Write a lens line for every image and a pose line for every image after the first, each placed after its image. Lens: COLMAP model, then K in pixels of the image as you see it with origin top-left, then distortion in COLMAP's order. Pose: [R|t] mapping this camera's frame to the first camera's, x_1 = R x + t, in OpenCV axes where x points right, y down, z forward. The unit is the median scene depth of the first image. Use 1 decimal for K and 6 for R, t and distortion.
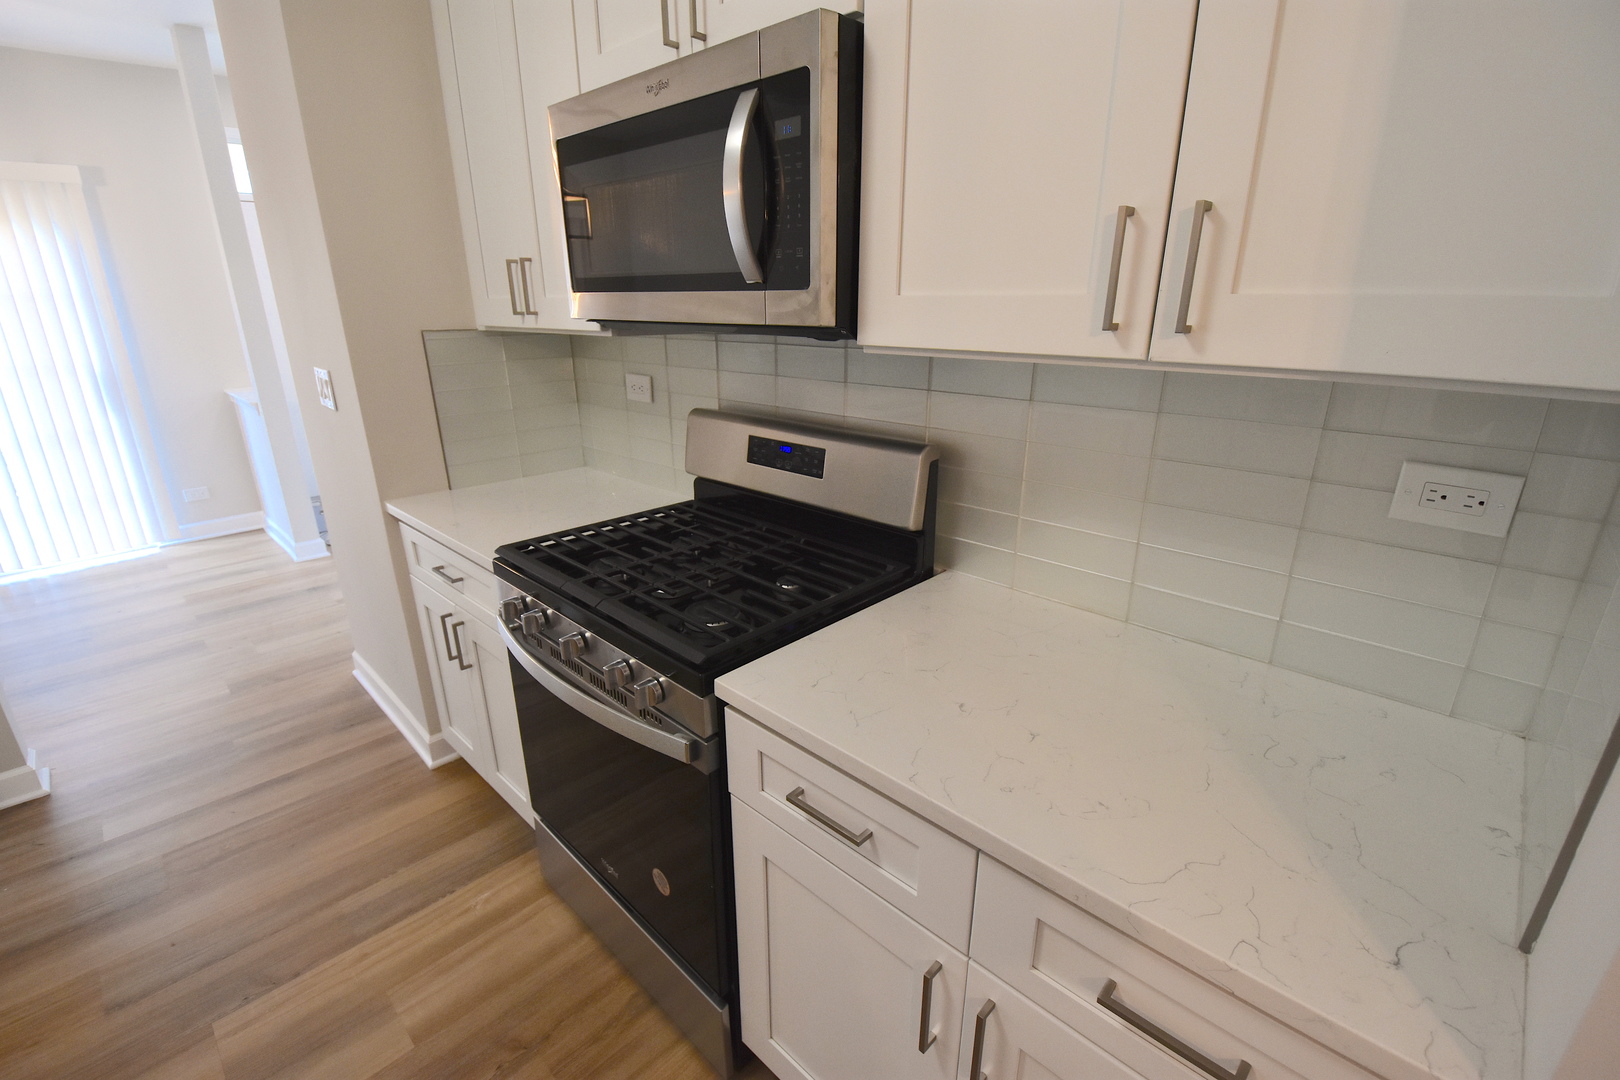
lens RADIAL K [[704.9, 0, 810.7], [0, 704.9, 545.7], [0, 0, 1]] dist [0.018004, -0.025195]
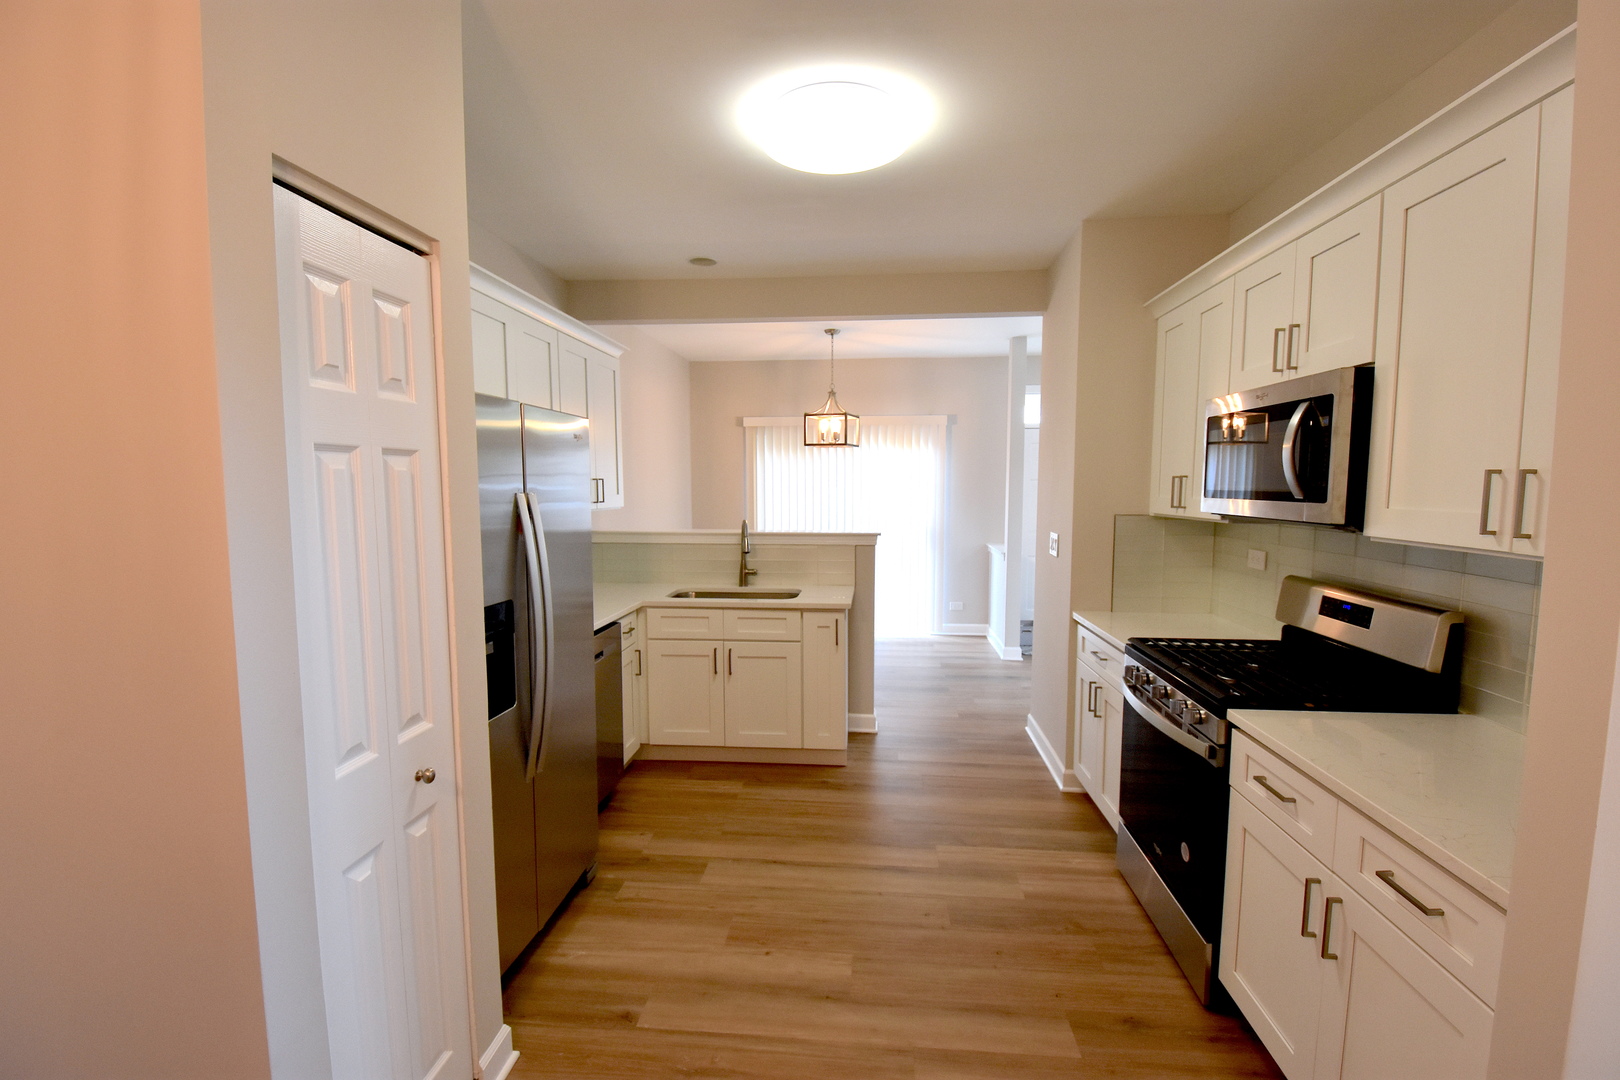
lens RADIAL K [[704.9, 0, 810.7], [0, 704.9, 545.7], [0, 0, 1]] dist [0.018004, -0.025195]
pose [[0.622667, 0.072545, -0.779117, 0.392729], [-0.259185, 0.958607, -0.117881, 0.190638], [0.738315, 0.275336, 0.615695, -0.686081]]
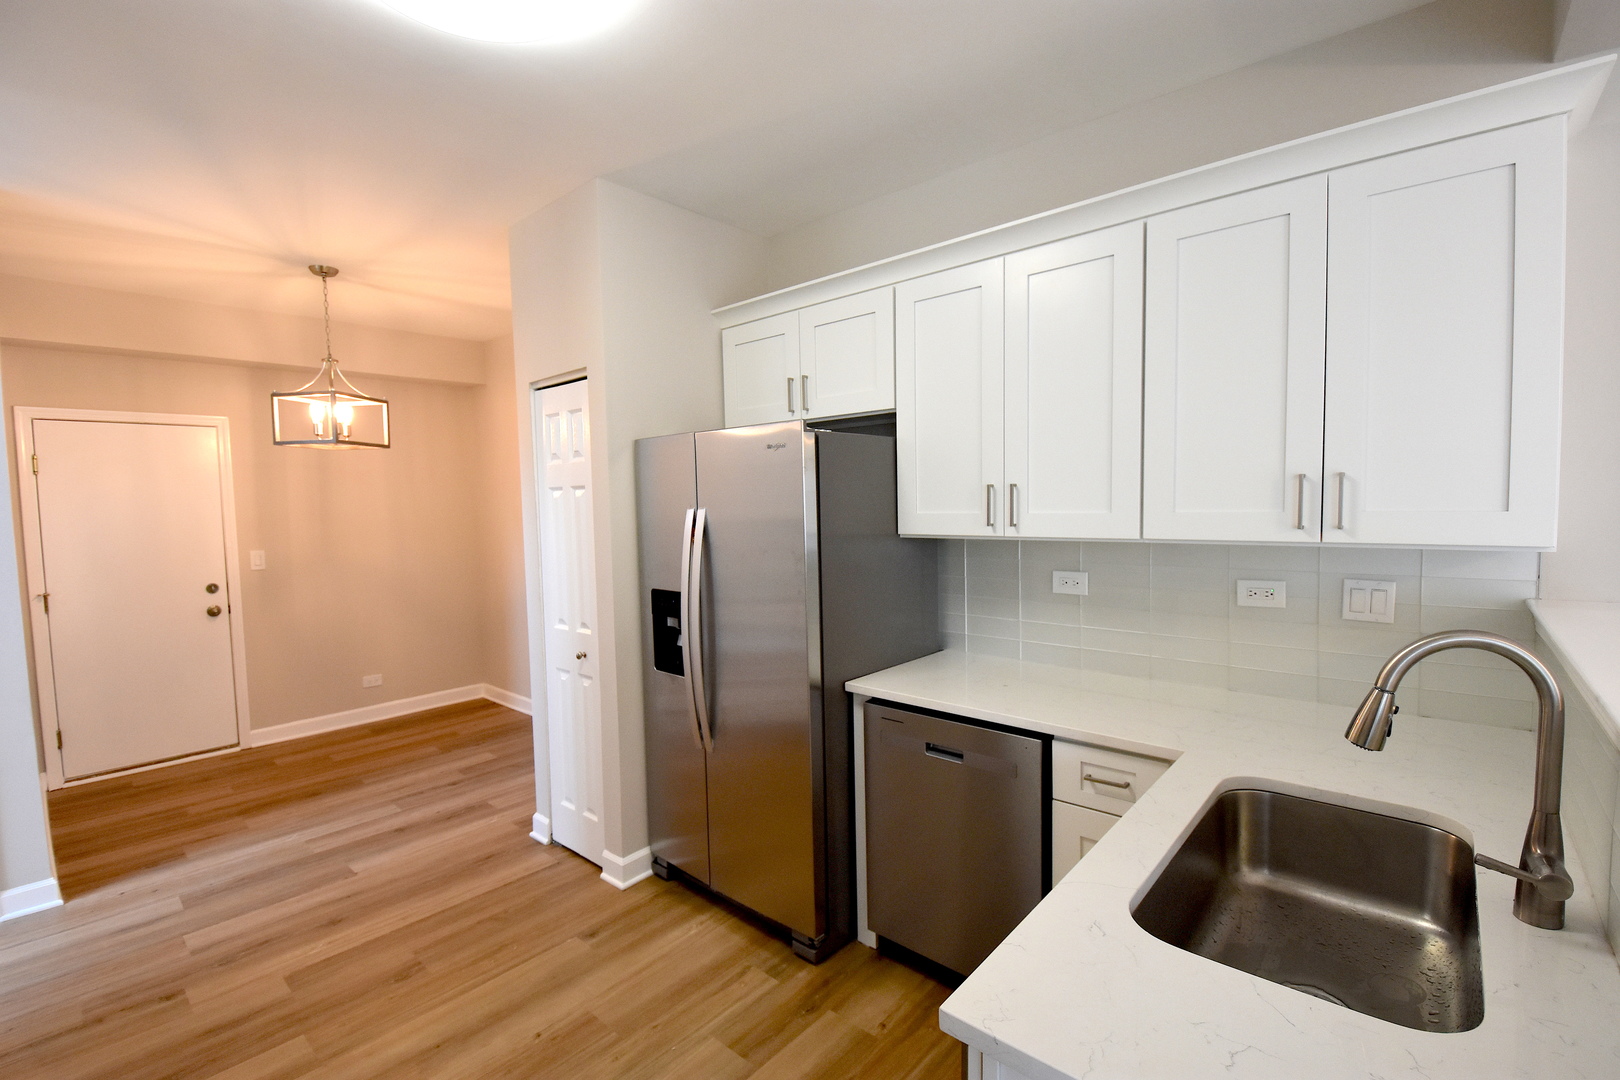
lens RADIAL K [[704.9, 0, 810.7], [0, 704.9, 545.7], [0, 0, 1]] dist [0.018004, -0.025195]
pose [[-0.998768, 0.026229, -0.042115, -1.194996], [0.007853, 0.921704, 0.387814, -0.463062], [0.048990, 0.387006, -0.920775, 1.230461]]
